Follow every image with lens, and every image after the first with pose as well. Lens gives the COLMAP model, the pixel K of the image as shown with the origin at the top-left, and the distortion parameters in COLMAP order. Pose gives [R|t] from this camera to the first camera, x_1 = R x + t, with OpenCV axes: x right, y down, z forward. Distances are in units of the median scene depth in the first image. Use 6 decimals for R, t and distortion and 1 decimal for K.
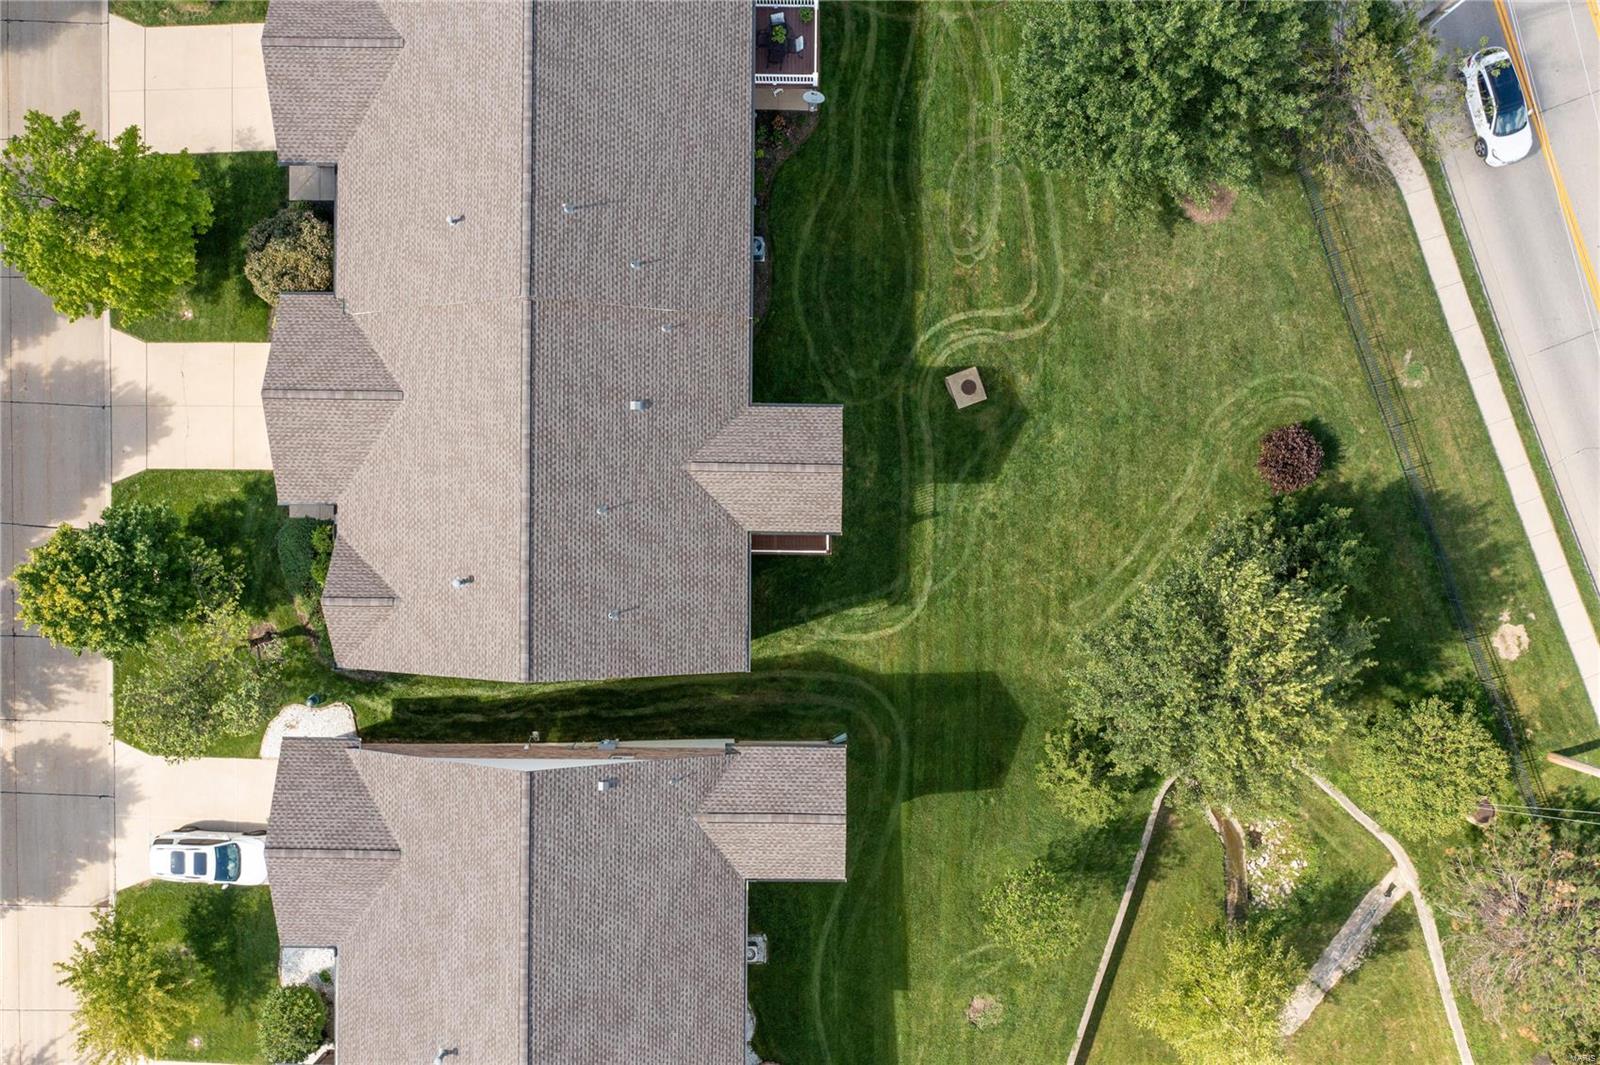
lens RADIAL K [[1250.7, 0, 800.0], [0, 1250.7, 532.5], [0, 0, 1]] dist [-0.003939, -0.004223]
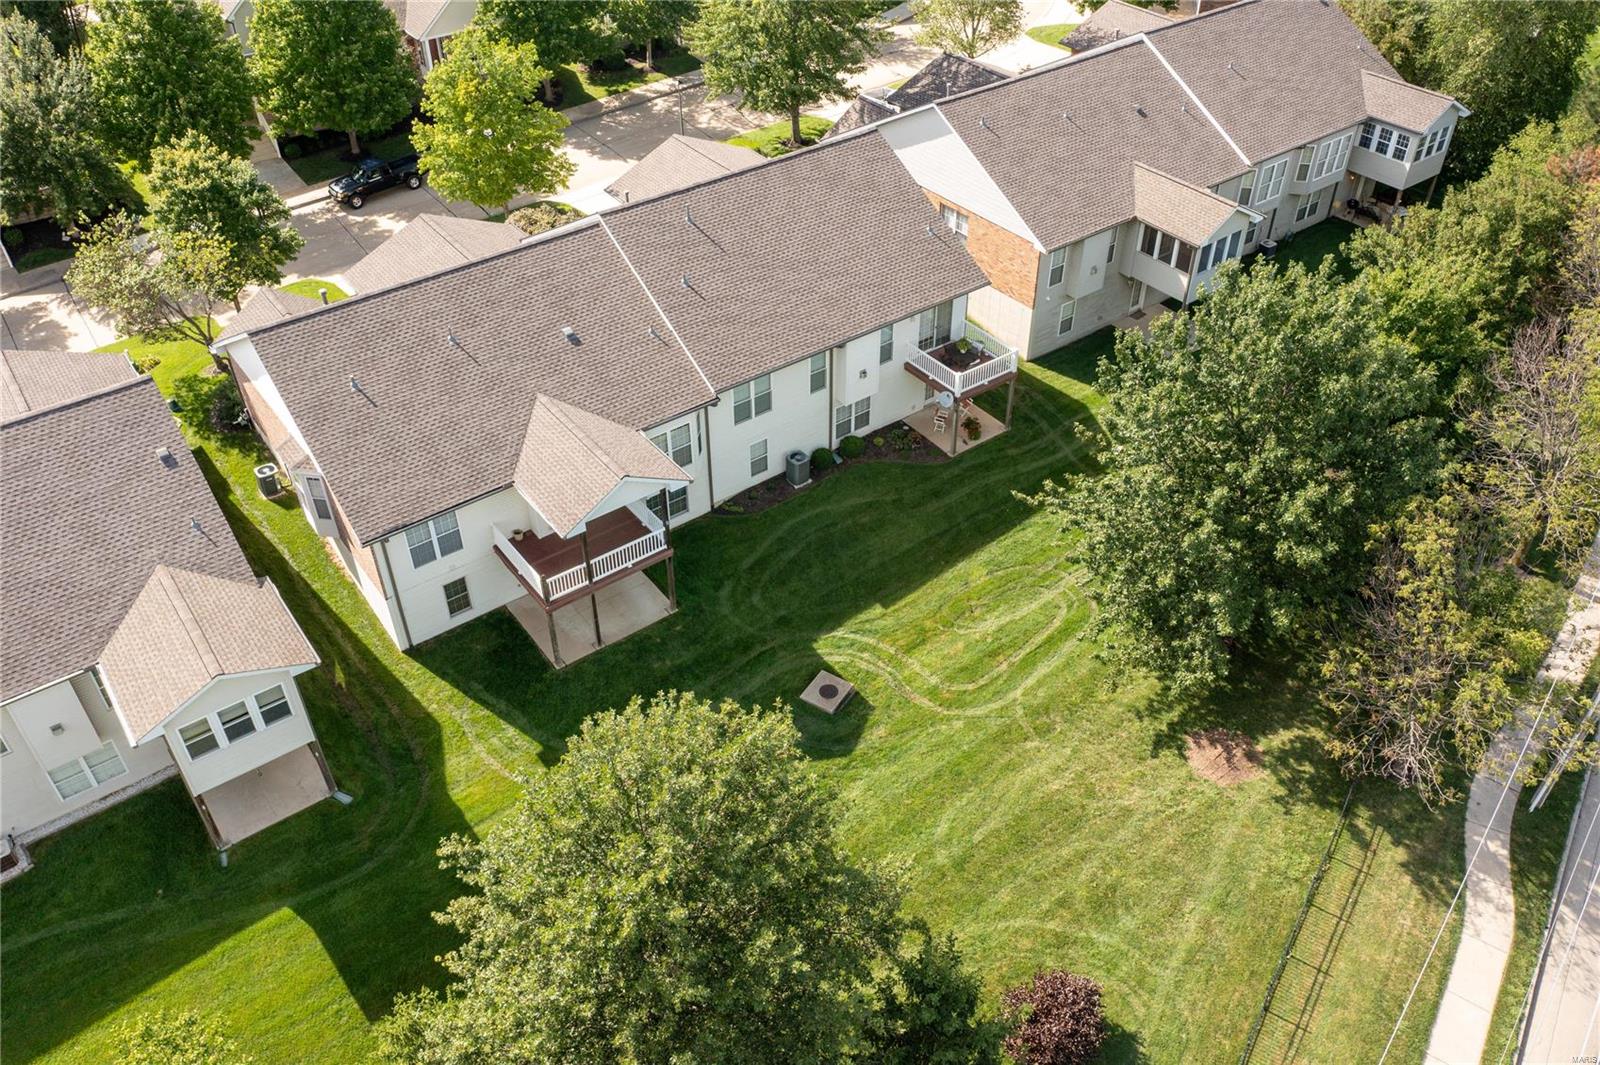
lens RADIAL K [[1250.7, 0, 800.0], [0, 1250.7, 532.5], [0, 0, 1]] dist [-0.003939, -0.004223]
pose [[0.601322, 0.507031, -0.617521, 0.567957], [-0.798960, 0.389909, -0.457858, 0.225381], [0.008628, 0.768694, 0.639558, 0.412809]]
